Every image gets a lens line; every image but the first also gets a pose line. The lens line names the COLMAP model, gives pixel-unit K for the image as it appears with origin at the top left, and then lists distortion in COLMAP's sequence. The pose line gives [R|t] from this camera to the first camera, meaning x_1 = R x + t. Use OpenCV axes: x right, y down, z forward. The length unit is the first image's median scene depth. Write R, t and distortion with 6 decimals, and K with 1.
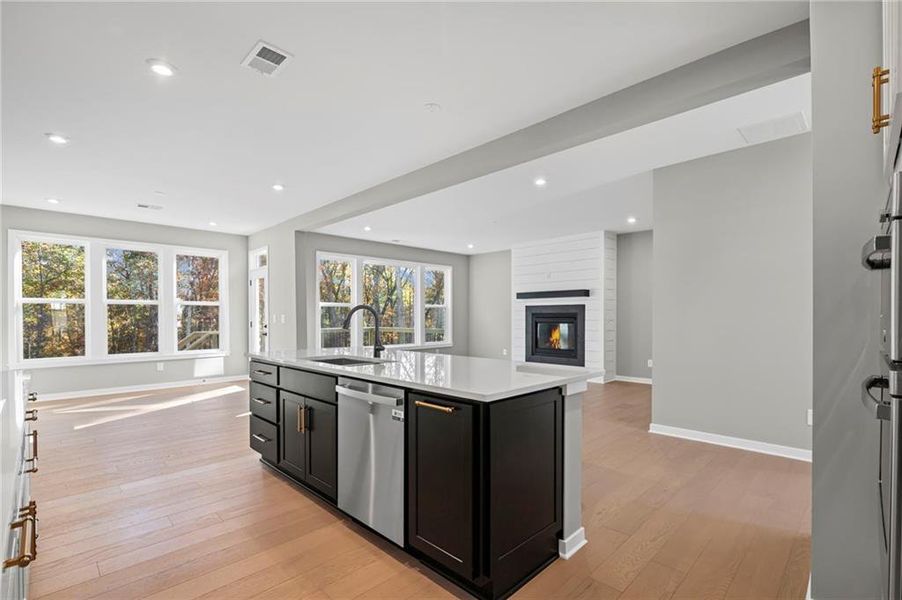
lens RADIAL K [[417.9, 0, 455.1], [0, 417.9, 314.3], [0, 0, 1]] dist [-0.001539, -0.000081]
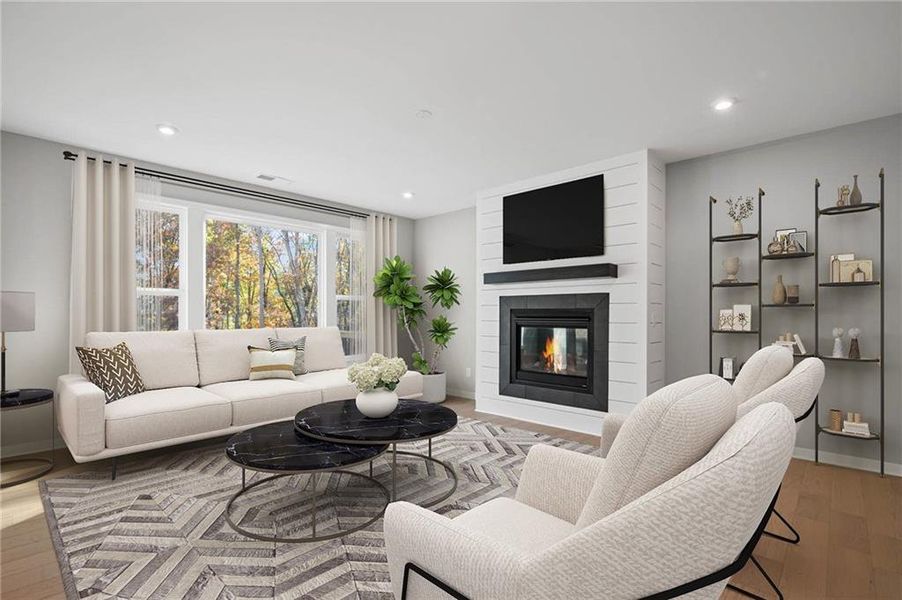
lens RADIAL K [[417.9, 0, 455.1], [0, 417.9, 314.3], [0, 0, 1]] dist [-0.001539, -0.000081]
pose [[0.999512, 0.003580, 0.031035, 0.091206], [-0.003732, 0.999981, 0.004844, 0.001673], [-0.031017, -0.004958, 0.999507, 0.432974]]
